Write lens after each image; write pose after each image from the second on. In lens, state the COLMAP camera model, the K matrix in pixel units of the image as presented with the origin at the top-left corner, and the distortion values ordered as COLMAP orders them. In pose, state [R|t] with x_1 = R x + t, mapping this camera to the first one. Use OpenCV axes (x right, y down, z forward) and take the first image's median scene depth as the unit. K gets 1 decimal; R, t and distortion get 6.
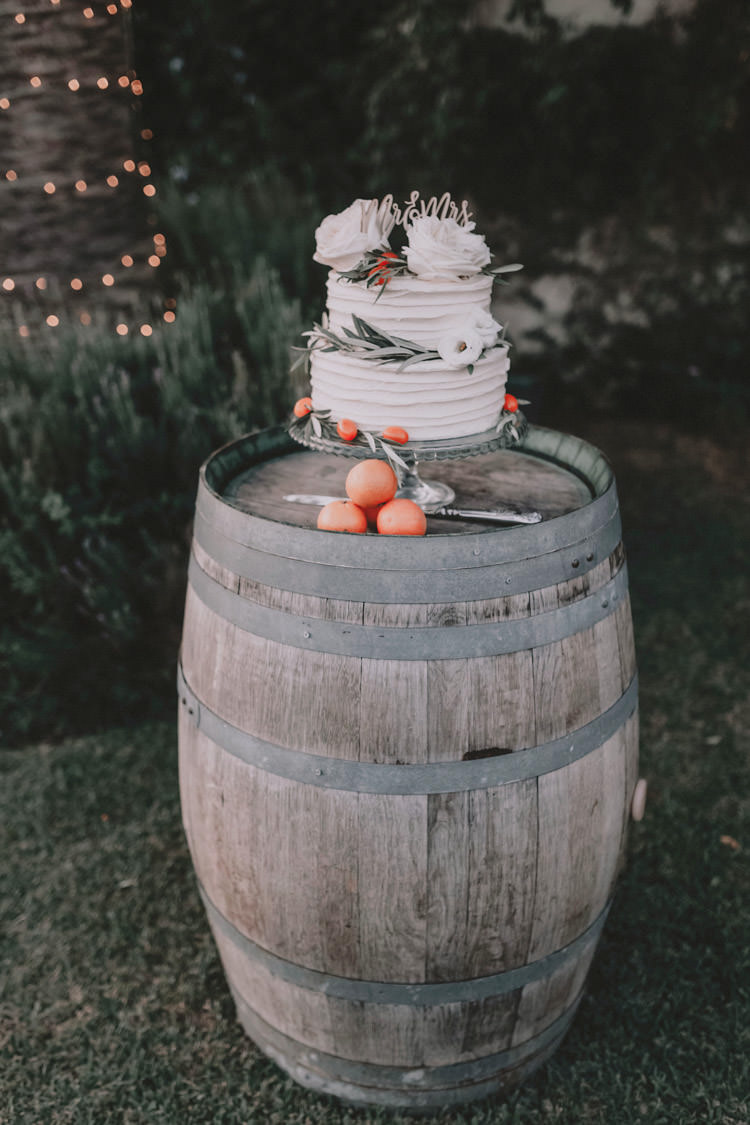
lens RADIAL K [[1096.9, 0, 373.8], [0, 1096.9, 529.6], [0, 0, 1]] dist [-0.002244, -0.003424]
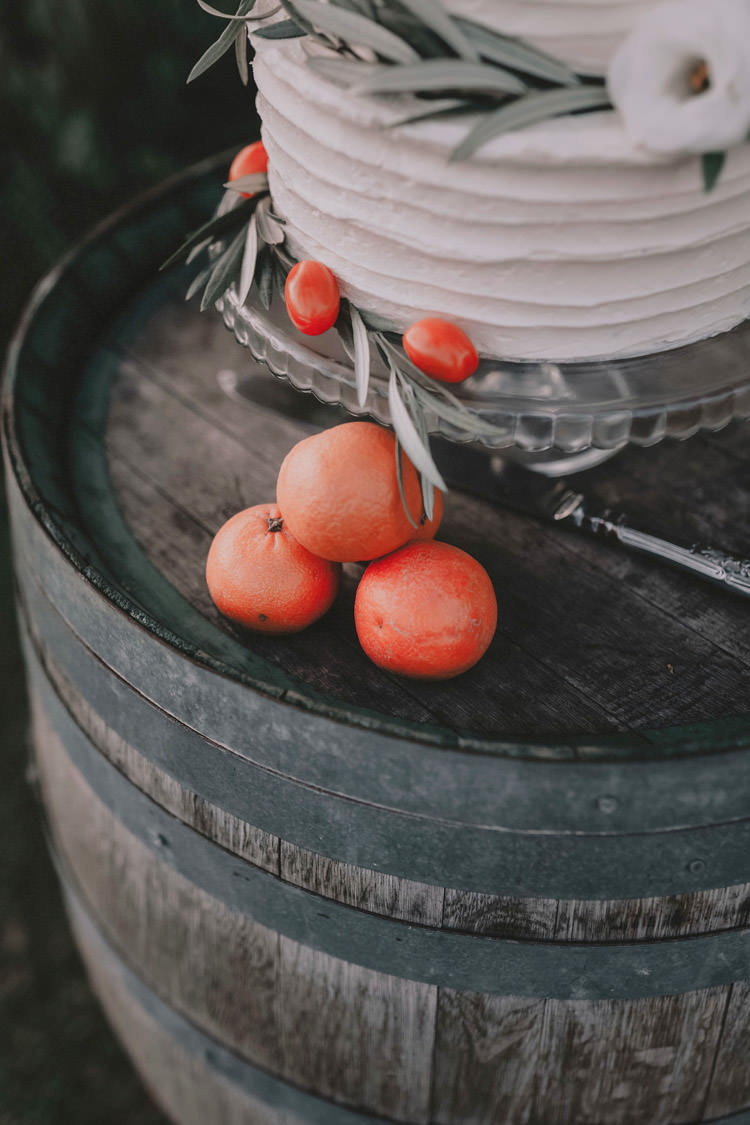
lens RADIAL K [[1096.9, 0, 373.8], [0, 1096.9, 529.6], [0, 0, 1]] dist [-0.002244, -0.003424]
pose [[0.970470, 0.152711, -0.186728, 0.072760], [-0.064005, 0.909364, 0.411049, -0.176596], [0.232575, -0.386959, 0.892284, 0.704546]]
